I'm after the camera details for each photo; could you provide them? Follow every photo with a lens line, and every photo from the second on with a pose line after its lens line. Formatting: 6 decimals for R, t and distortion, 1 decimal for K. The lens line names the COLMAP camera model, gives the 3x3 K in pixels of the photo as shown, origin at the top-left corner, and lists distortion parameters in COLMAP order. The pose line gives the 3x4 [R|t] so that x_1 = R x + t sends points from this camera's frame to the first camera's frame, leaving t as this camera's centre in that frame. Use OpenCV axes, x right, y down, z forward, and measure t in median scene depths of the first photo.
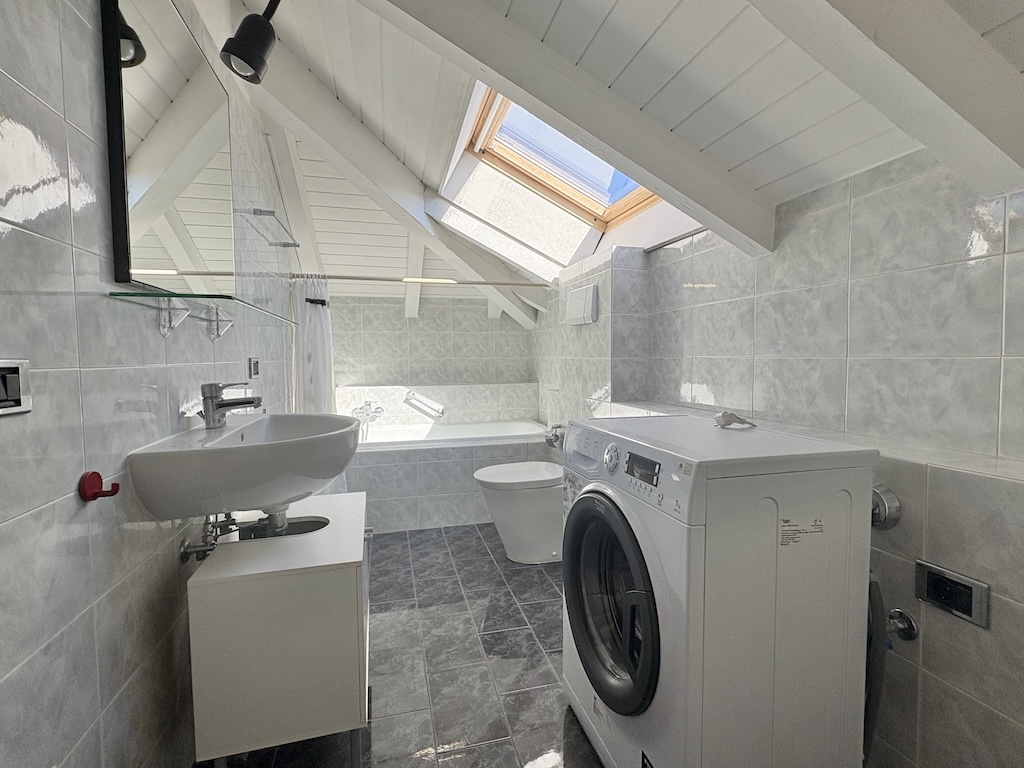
lens RADIAL K [[481.9, 0, 515.5], [0, 481.9, 385.8], [0, 0, 1]] dist [0.001462, 0.000669]
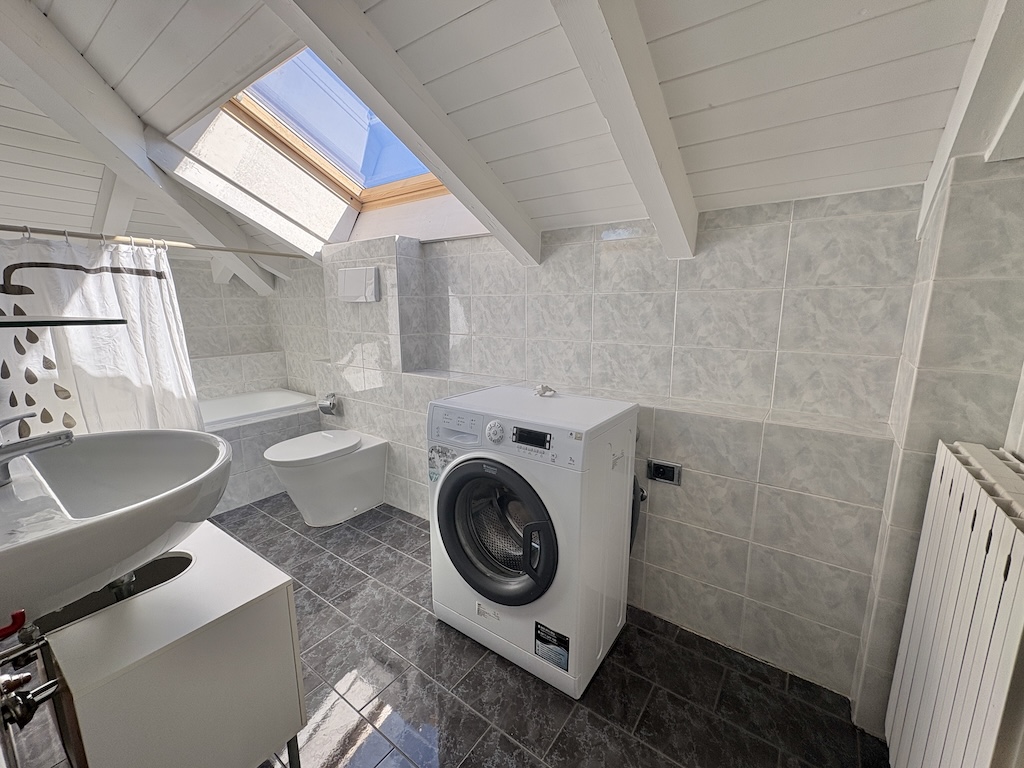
lens RADIAL K [[416.3, 0, 507.5], [0, 416.3, 384.9], [0, 0, 1]] dist [0.000815, -0.000531]
pose [[0.782585, -0.111039, 0.612562, -0.242454], [0.034976, 0.990253, 0.134820, -0.069185], [-0.621561, -0.084083, 0.778840, 0.051931]]
